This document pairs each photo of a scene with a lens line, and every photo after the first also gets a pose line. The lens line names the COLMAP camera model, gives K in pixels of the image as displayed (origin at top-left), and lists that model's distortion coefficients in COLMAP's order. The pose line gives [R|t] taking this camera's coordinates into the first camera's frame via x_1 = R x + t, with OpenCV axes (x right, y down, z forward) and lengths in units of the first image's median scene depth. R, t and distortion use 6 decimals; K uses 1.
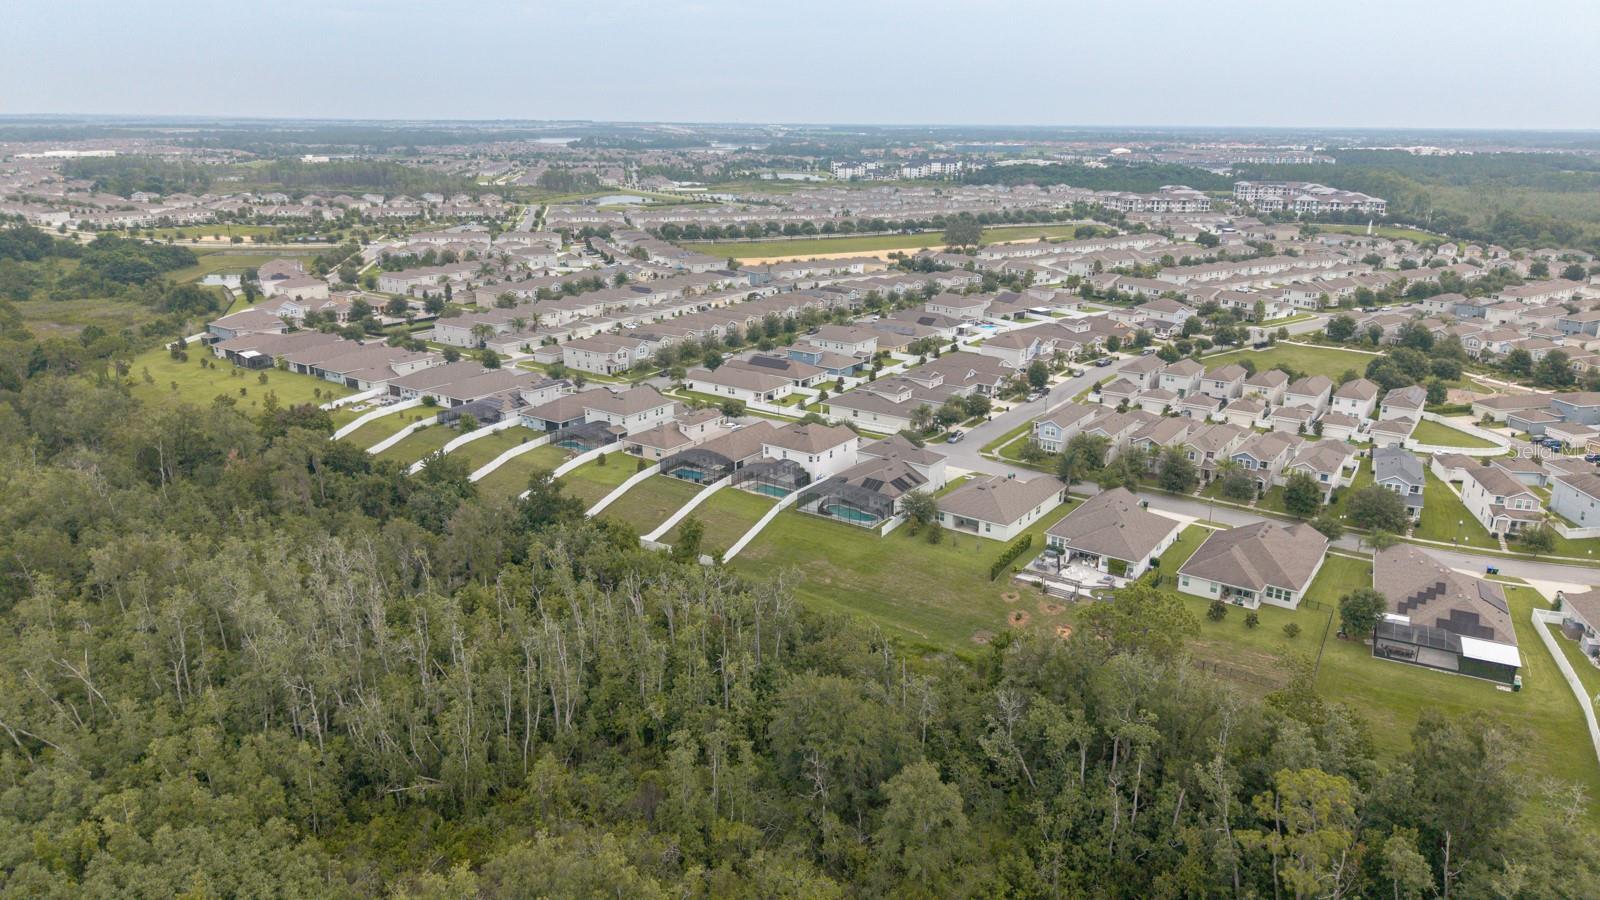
lens RADIAL K [[1070.7, 0, 798.0], [0, 1070.7, 458.0], [0, 0, 1]] dist [0.017440, -0.015813]
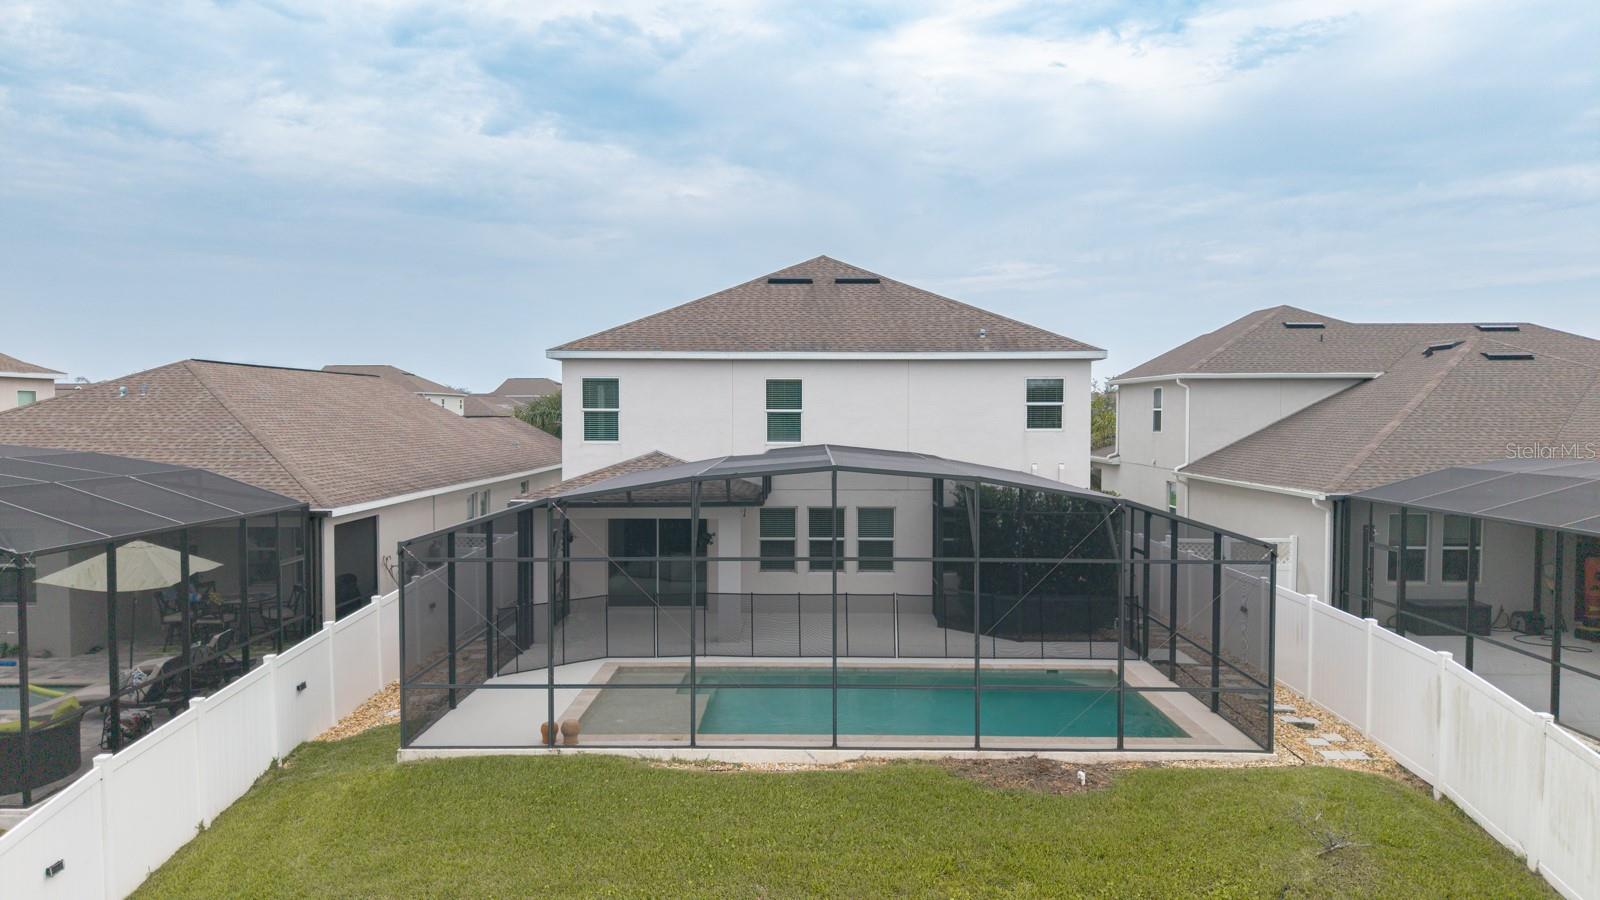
lens RADIAL K [[1070.7, 0, 798.0], [0, 1070.7, 458.0], [0, 0, 1]] dist [0.017440, -0.015813]
pose [[0.822428, -0.022174, 0.568437, -0.063199], [0.170672, 0.962826, -0.209374, 0.021400], [-0.542663, 0.269211, 0.795639, 0.709043]]
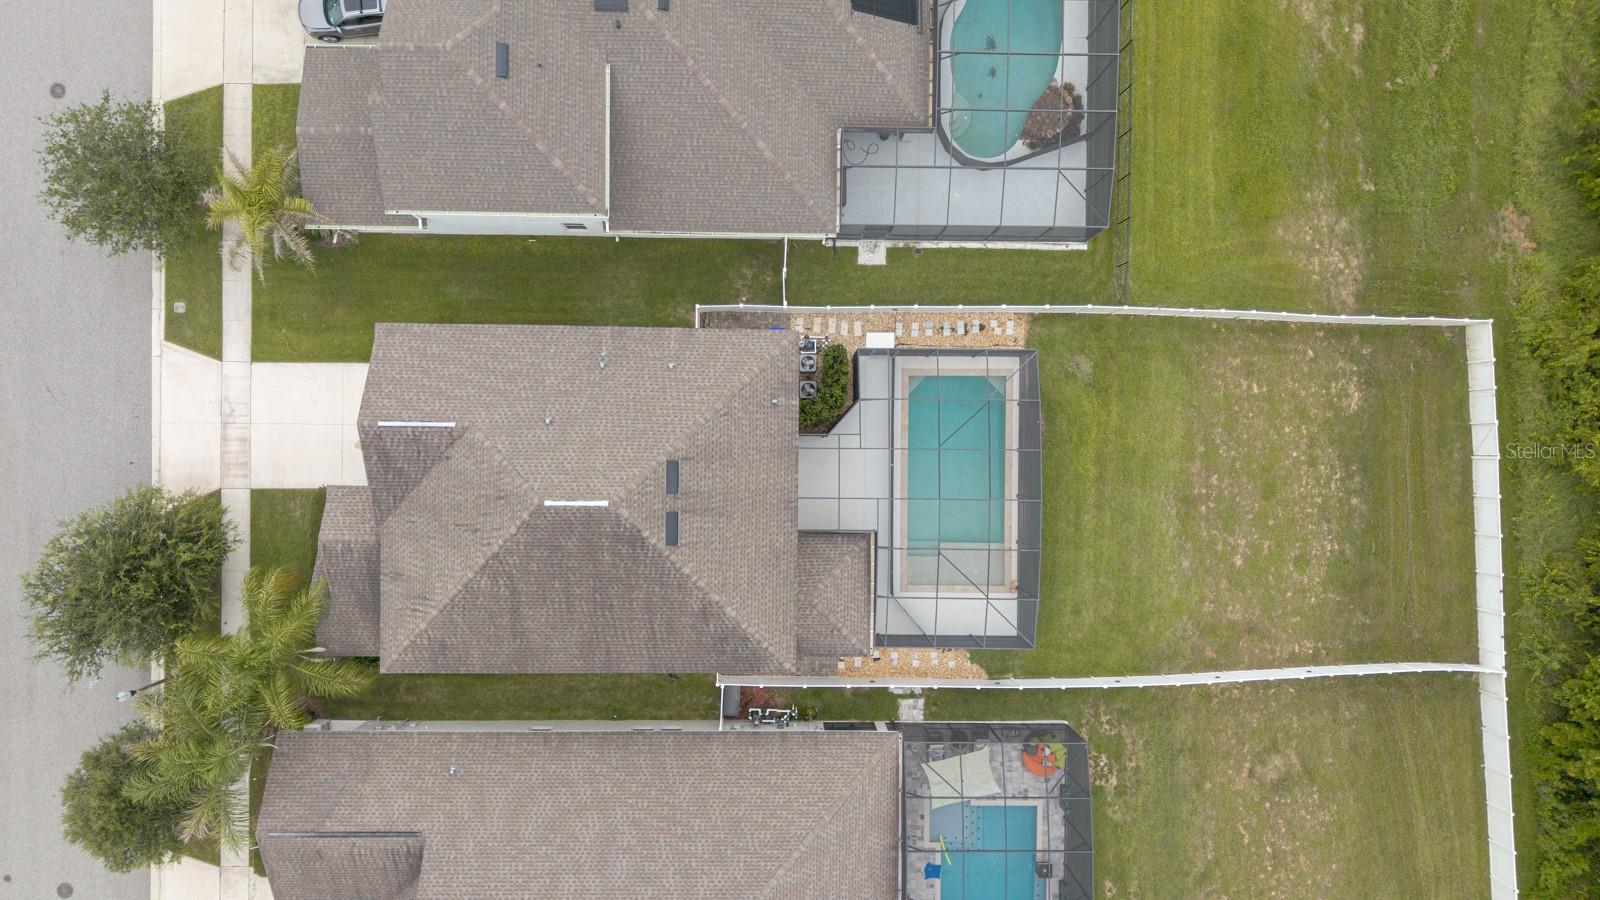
lens RADIAL K [[1057.8, 0, 797.4], [0, 1057.8, 457.6], [0, 0, 1]] dist [0.001538, -0.005371]
pose [[-0.572550, -0.819427, -0.026941, 0.001378], [0.216392, -0.182728, 0.959054, -0.149643], [-0.790798, 0.543276, 0.281939, 0.733892]]
